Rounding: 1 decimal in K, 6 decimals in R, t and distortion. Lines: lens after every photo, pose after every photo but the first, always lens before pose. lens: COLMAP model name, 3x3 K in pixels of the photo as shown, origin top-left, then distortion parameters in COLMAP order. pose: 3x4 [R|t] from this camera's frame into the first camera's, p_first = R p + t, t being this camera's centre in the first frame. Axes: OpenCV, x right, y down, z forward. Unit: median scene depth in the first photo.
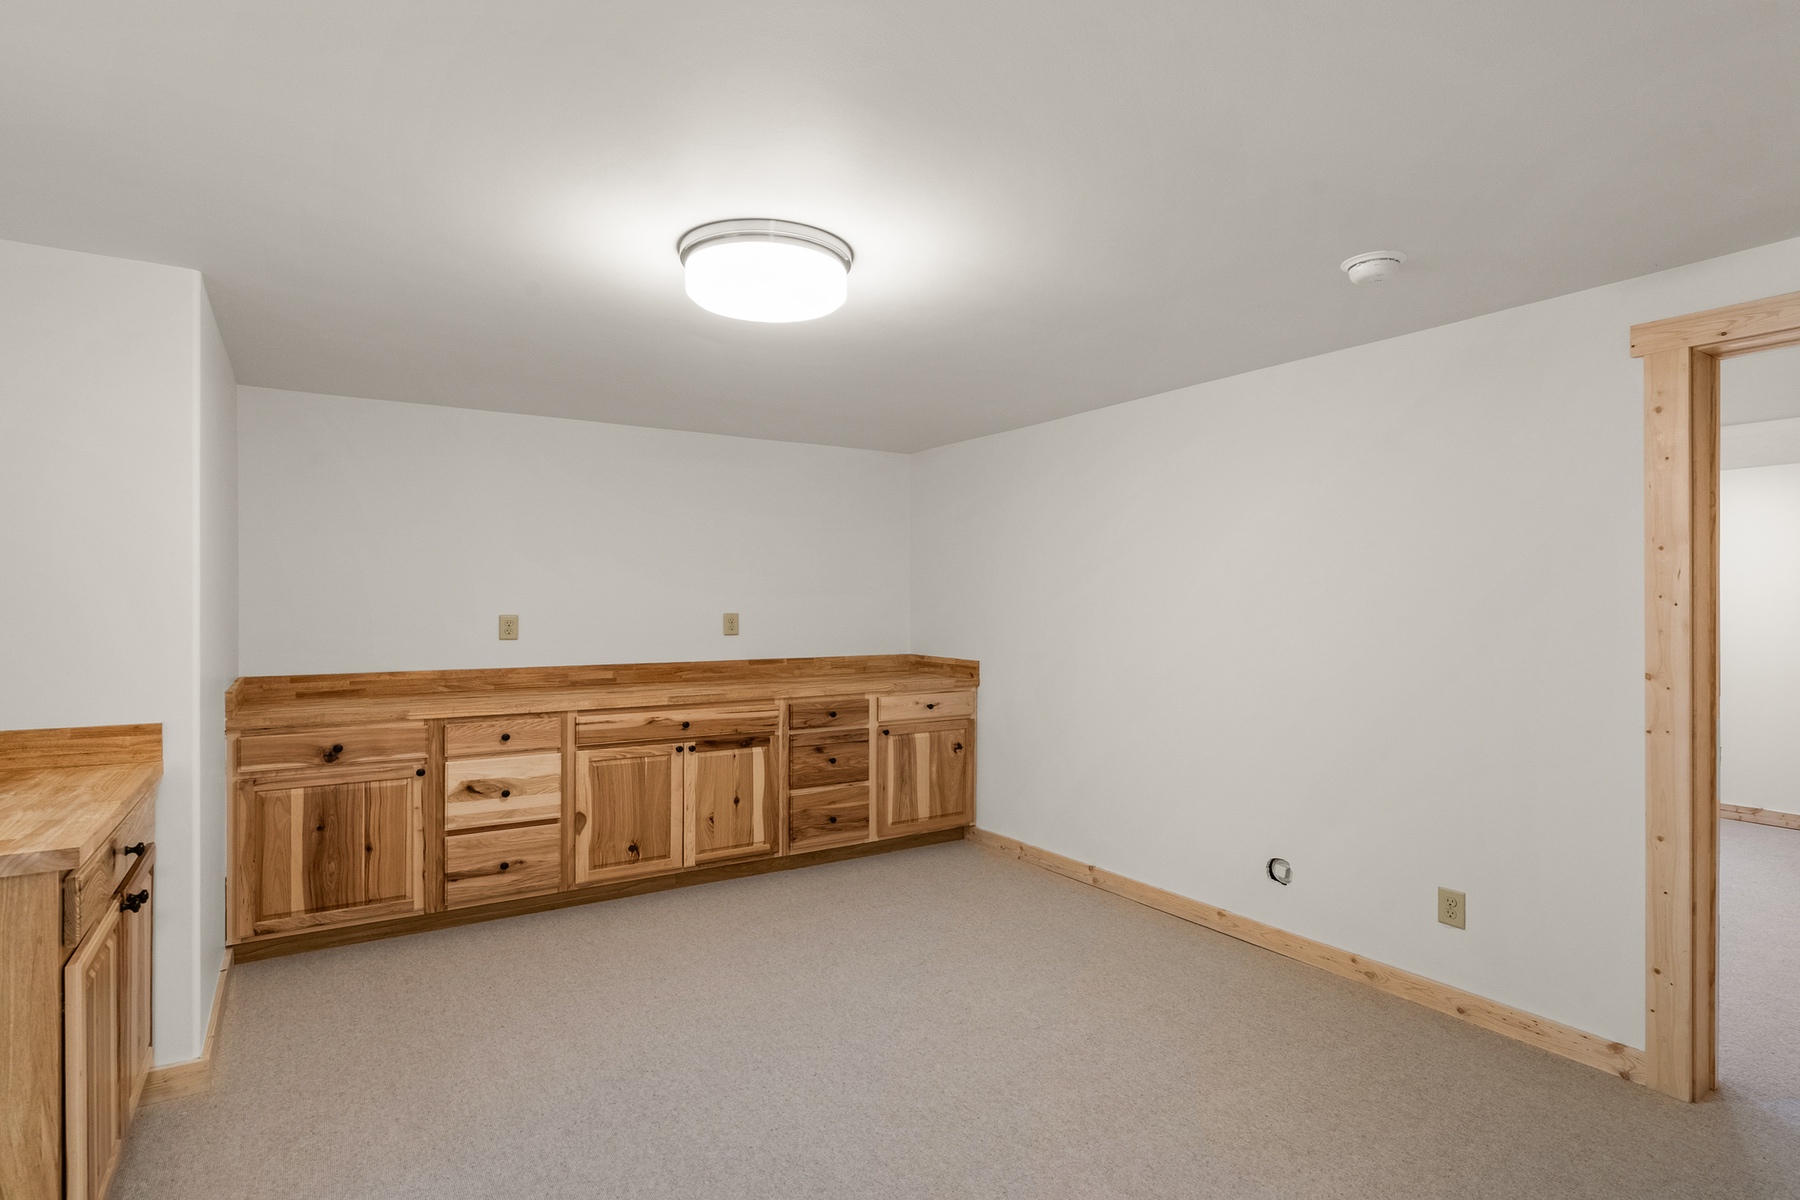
lens RADIAL K [[927.0, 0, 899.3], [0, 927.0, 580.1], [0, 0, 1]] dist [-0.004139, 0.002048]
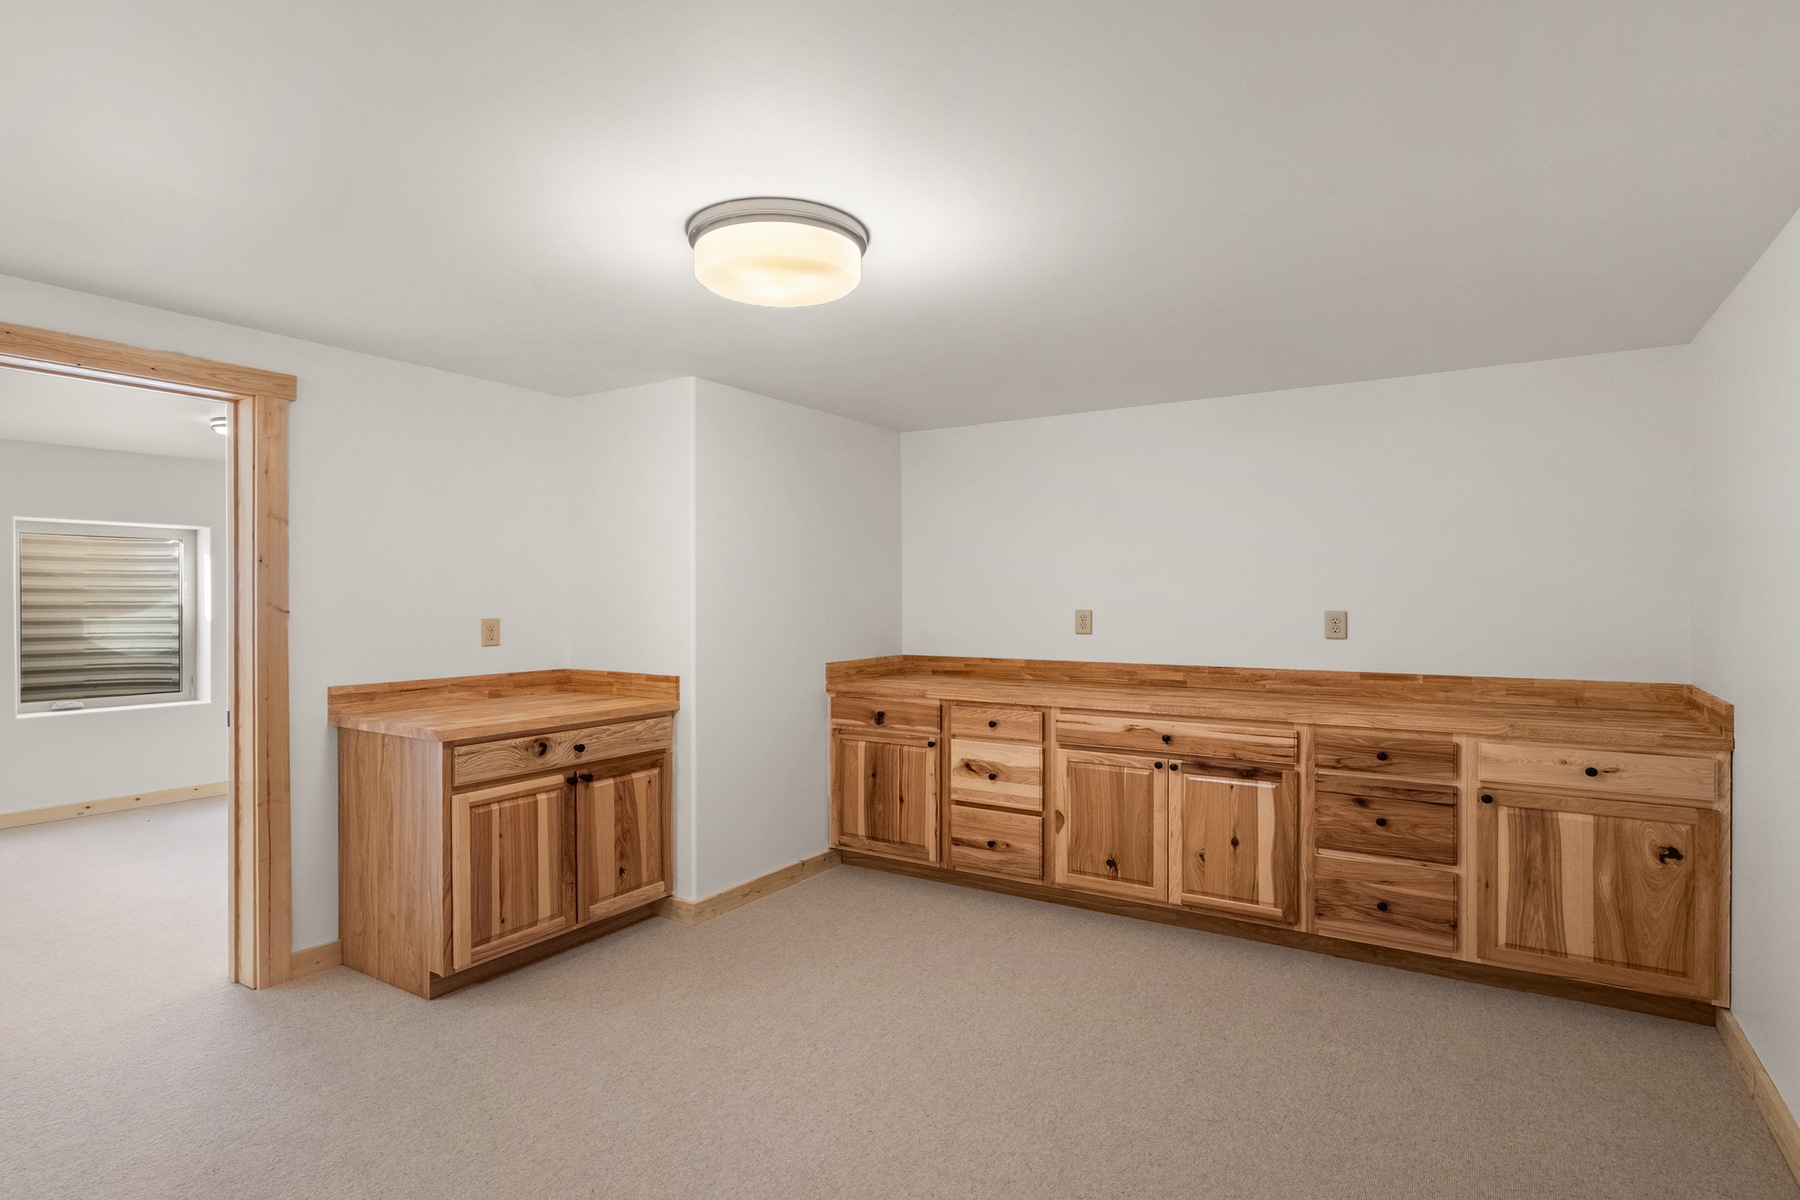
lens RADIAL K [[927.0, 0, 899.3], [0, 927.0, 580.1], [0, 0, 1]] dist [-0.004139, 0.002048]
pose [[0.420738, -0.019026, -0.906983, 0.454716], [0.022589, 0.999690, -0.010492, 0.011415], [0.906901, -0.016074, 0.421037, 0.411418]]
